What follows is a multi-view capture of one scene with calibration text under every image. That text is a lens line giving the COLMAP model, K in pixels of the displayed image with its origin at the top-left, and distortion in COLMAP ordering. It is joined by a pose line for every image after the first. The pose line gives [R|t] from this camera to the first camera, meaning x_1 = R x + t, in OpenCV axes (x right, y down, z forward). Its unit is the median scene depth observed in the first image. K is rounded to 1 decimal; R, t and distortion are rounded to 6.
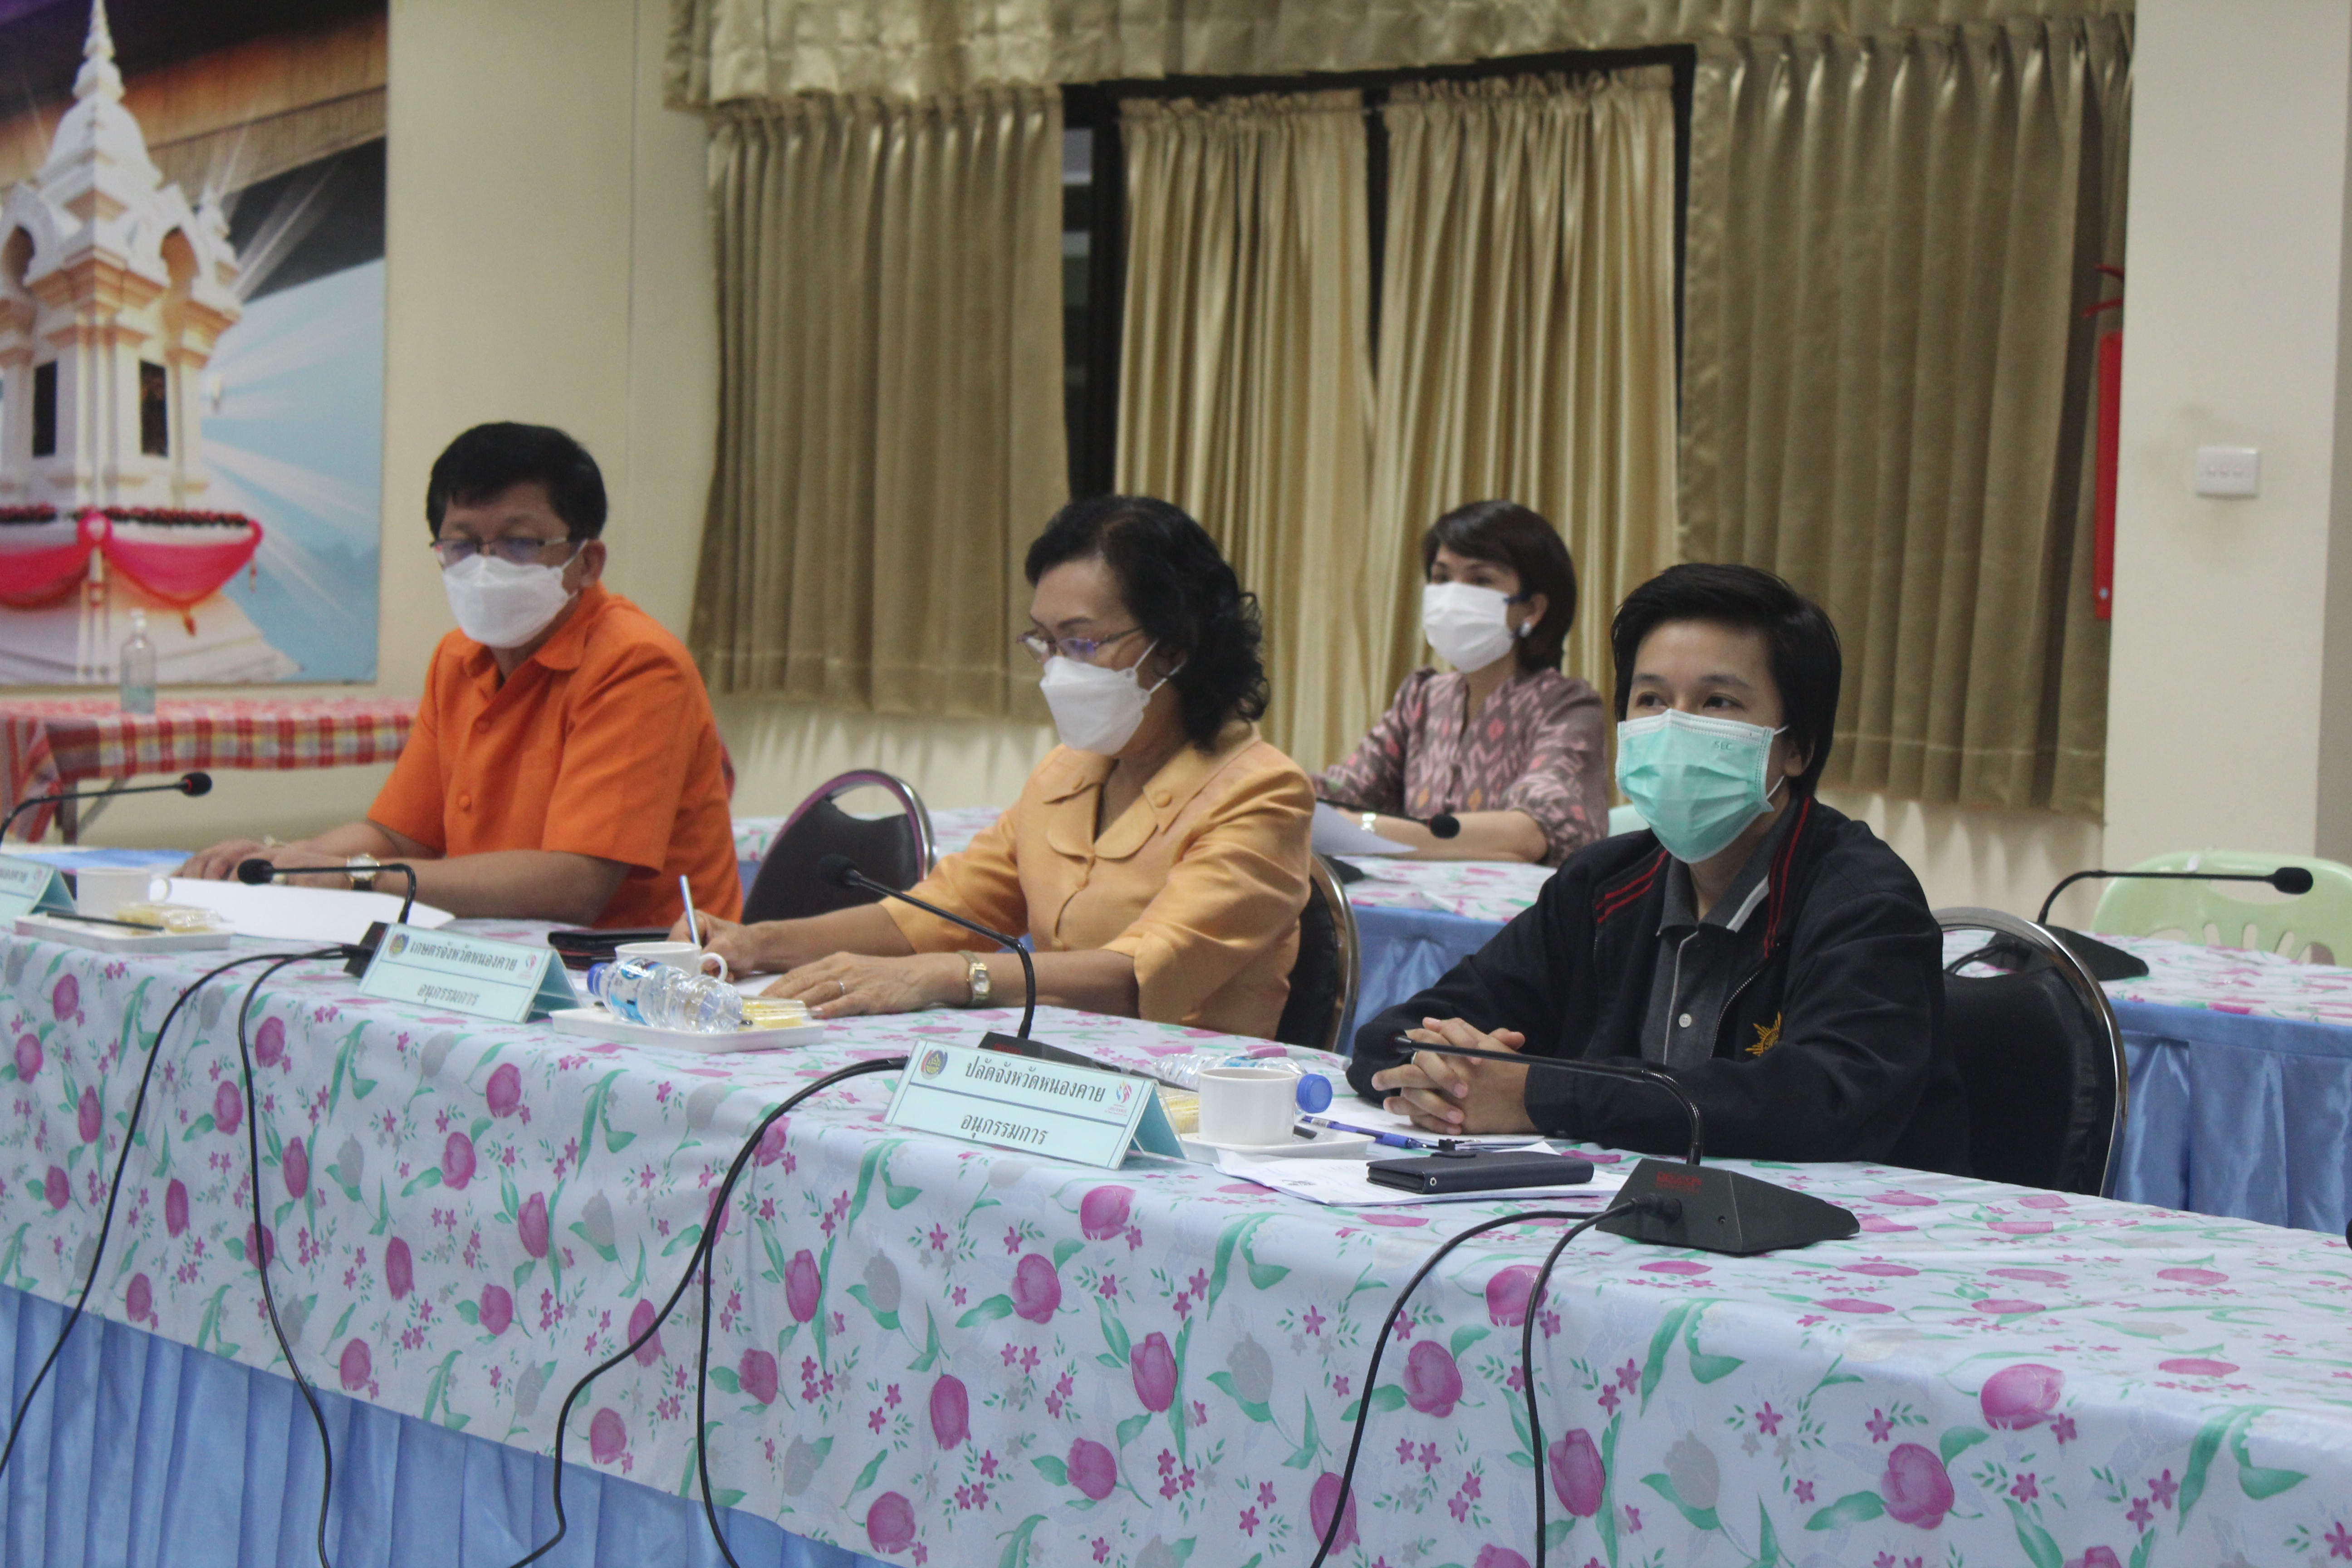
lens RADIAL K [[4987.5, 0, 1176.0], [0, 4987.5, 784.0], [0, 0, 1]] dist [0.011088, 0.273189]
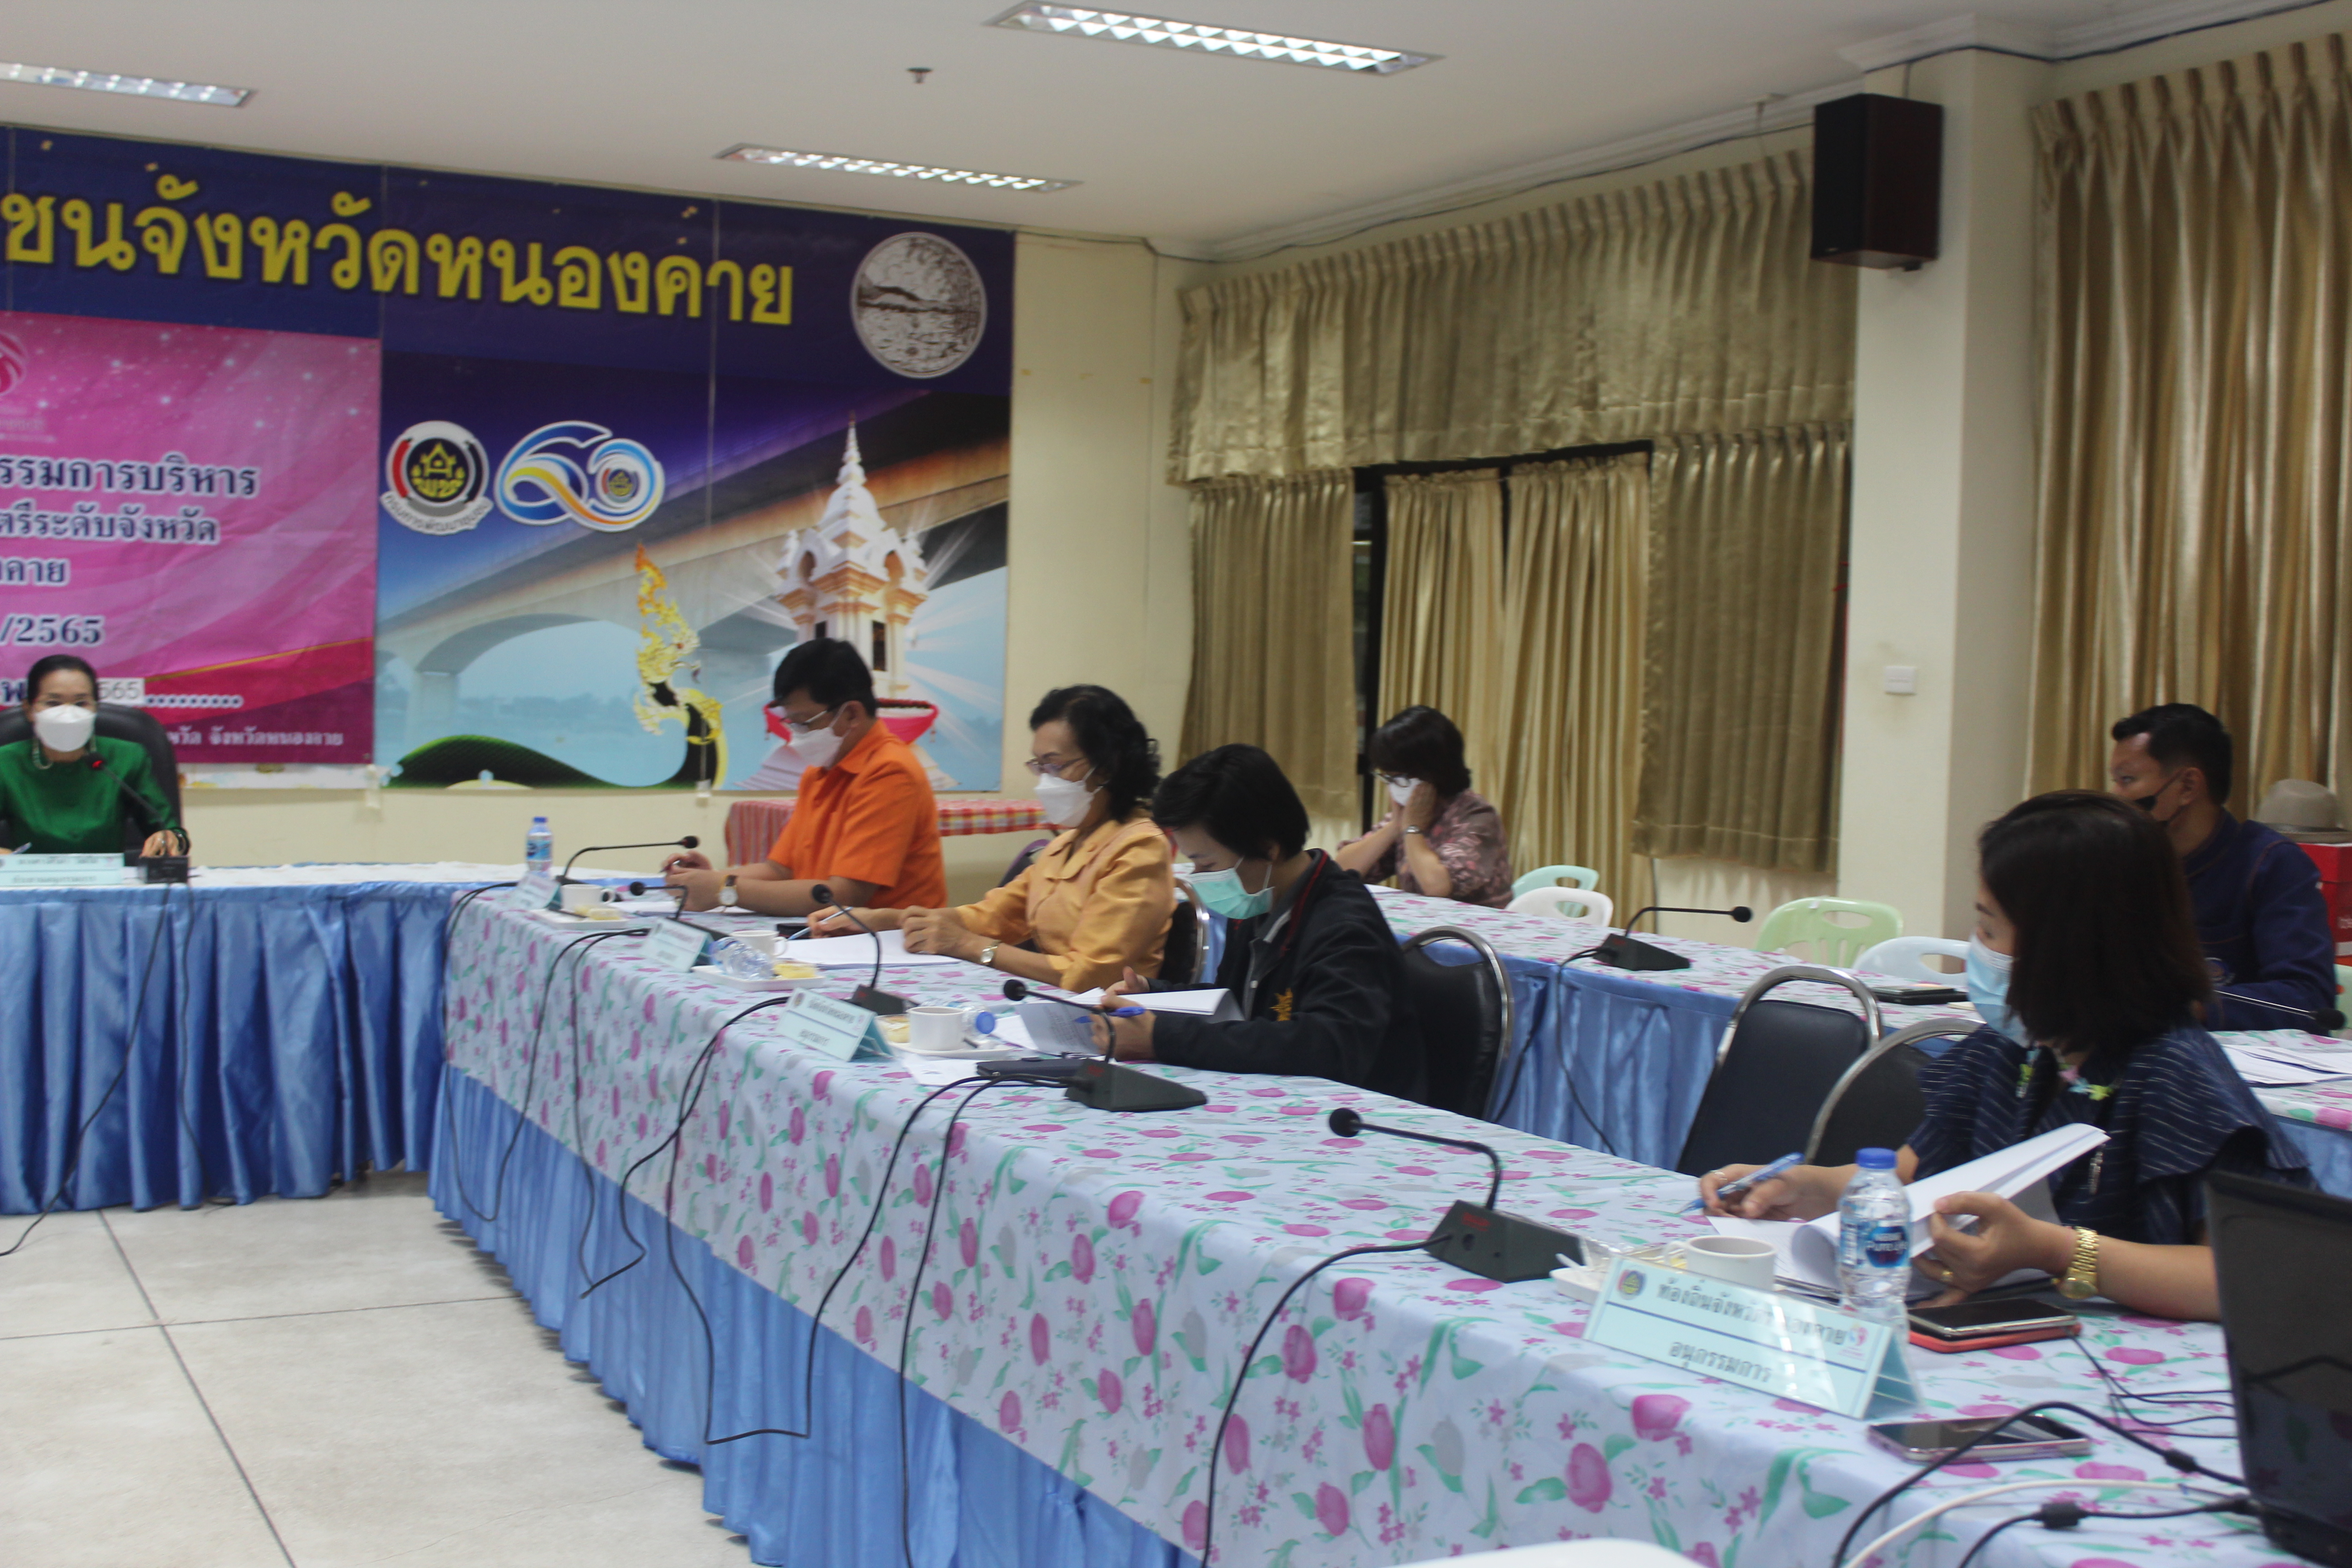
lens RADIAL K [[2676.7, 0, 1166.2], [0, 2676.7, 776.3], [0, 0, 1]] dist [-0.112136, 0.164849]
pose [[0.977428, 0.008691, -0.211091, 0.125512], [-0.014542, 0.999551, -0.026181, -0.000764], [0.210769, 0.028660, 0.977116, 0.034770]]
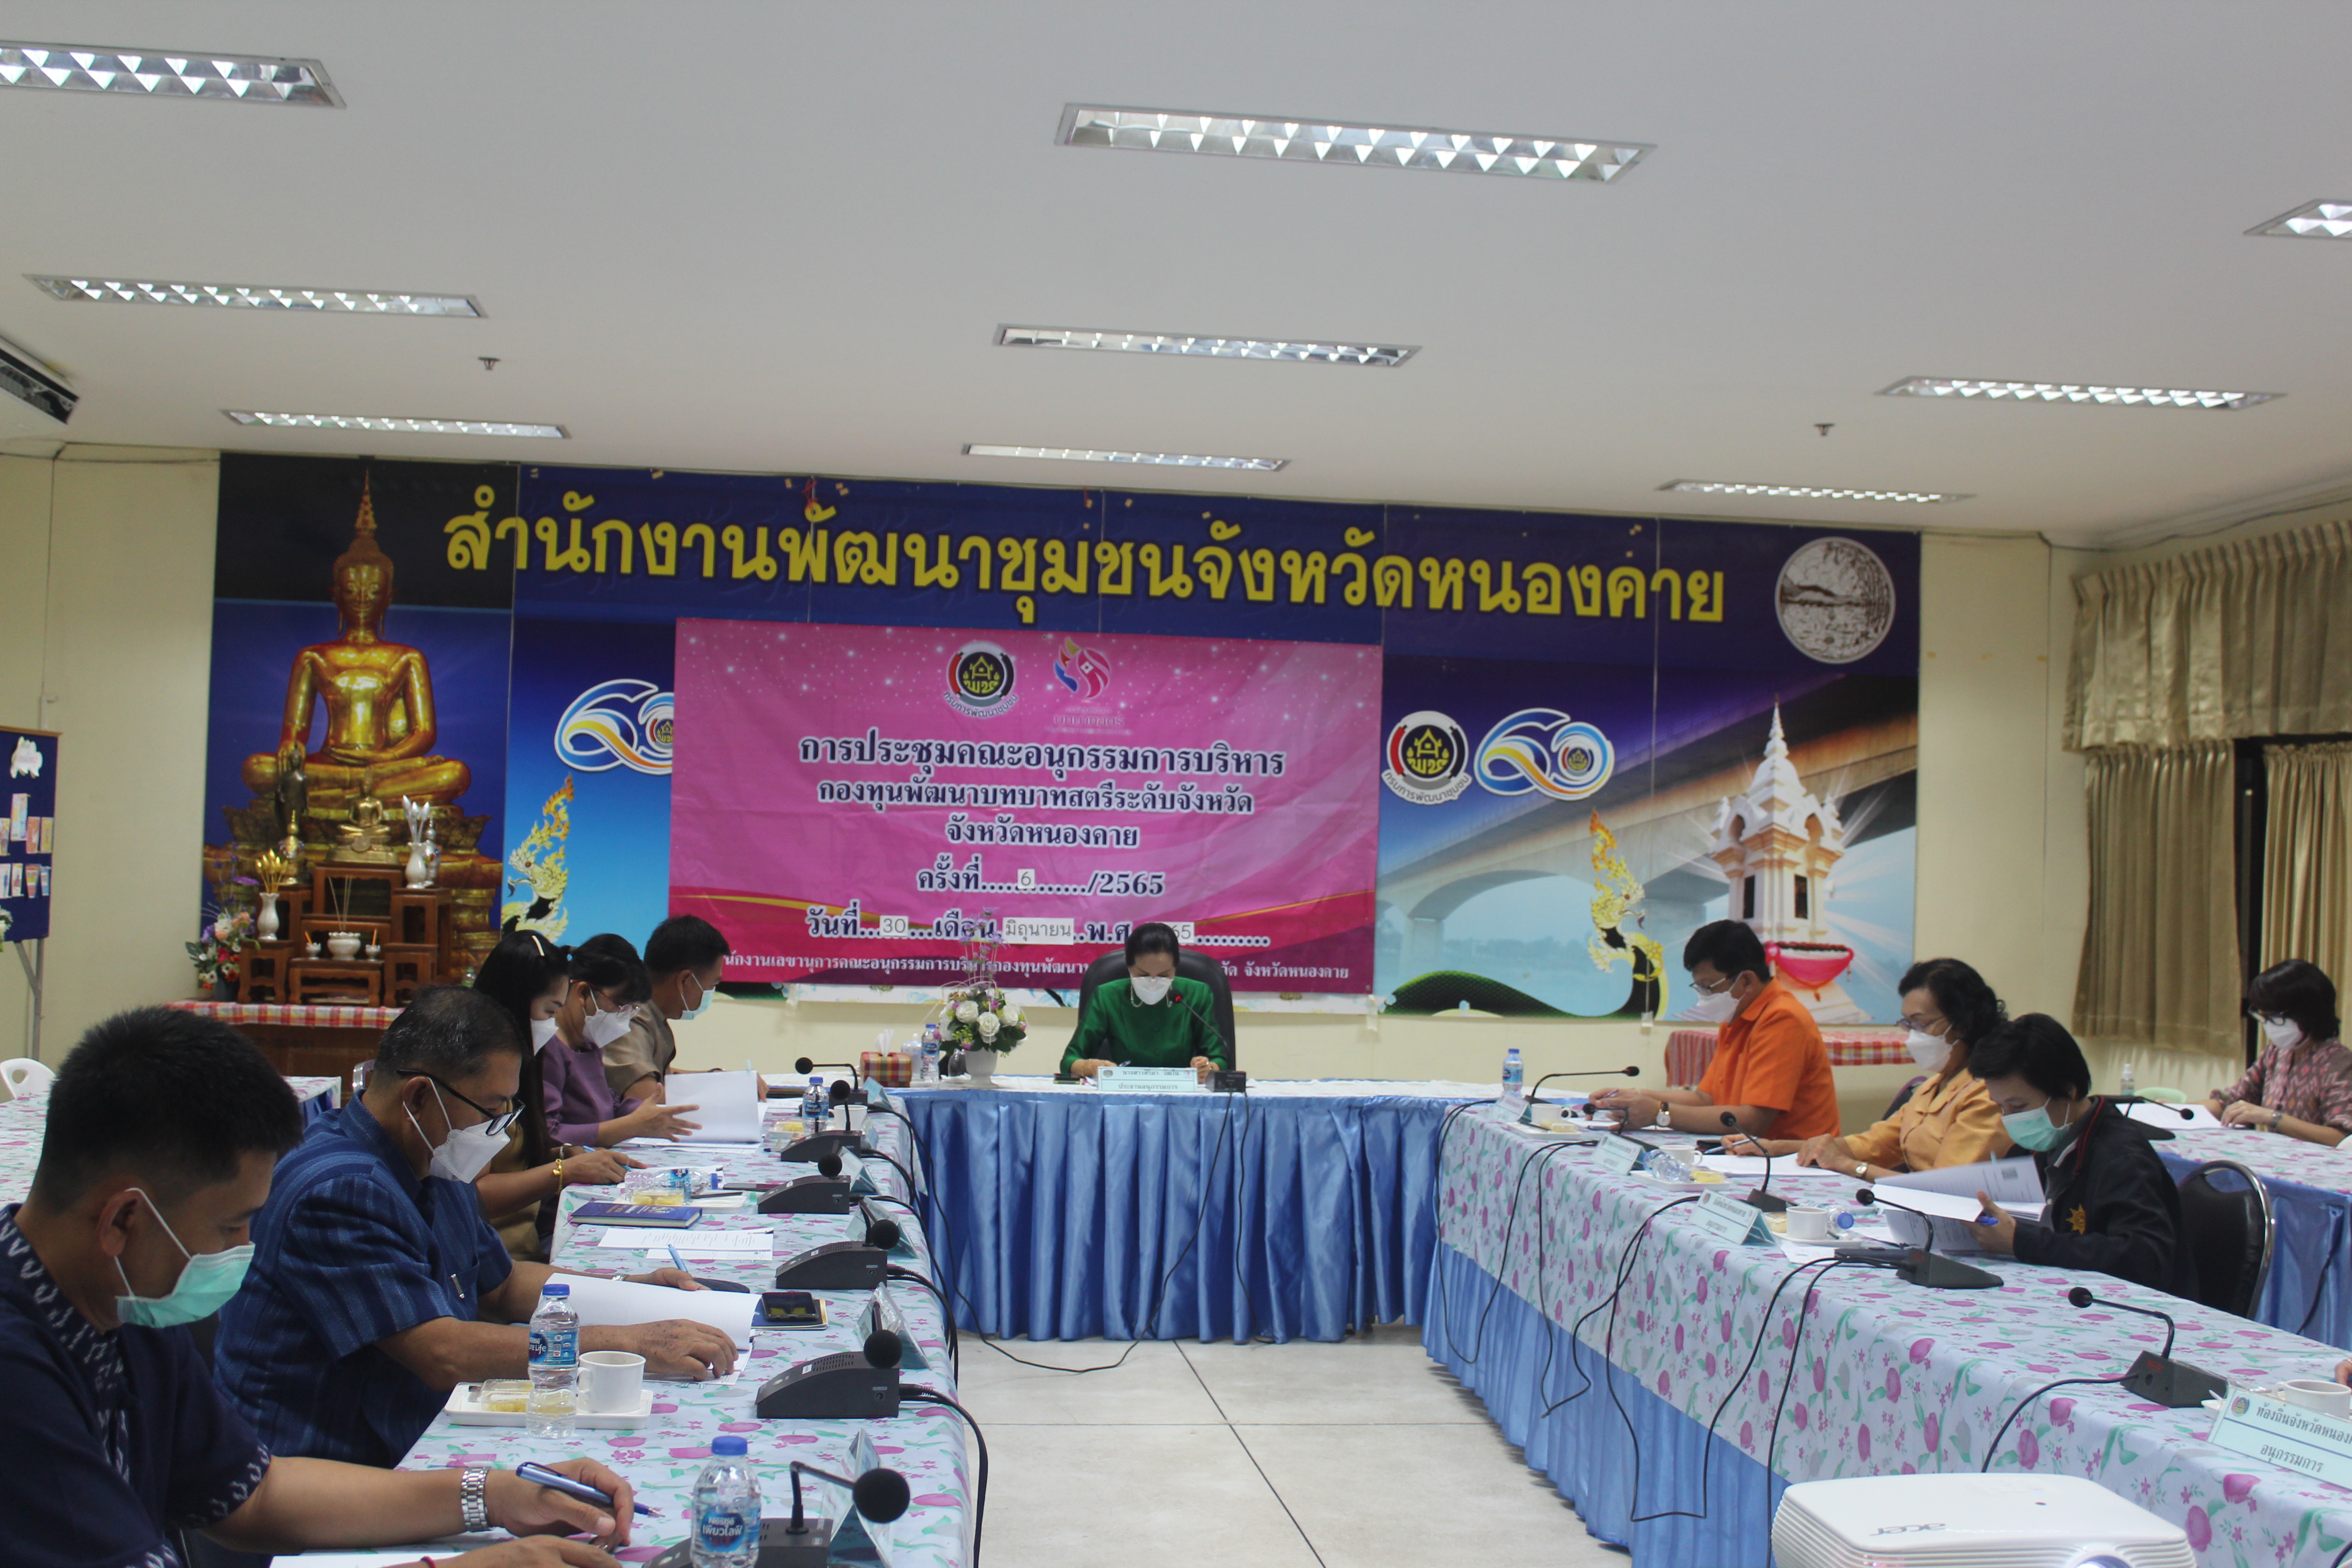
lens RADIAL K [[2580.4, 0, 1165.0], [0, 2580.4, 747.7], [0, 0, 1]] dist [-0.118762, 0.171747]
pose [[0.840141, -0.023451, -0.541860, 0.181779], [-0.042507, 0.993145, -0.108888, -0.006800], [0.540699, 0.114514, 0.833385, -0.094616]]
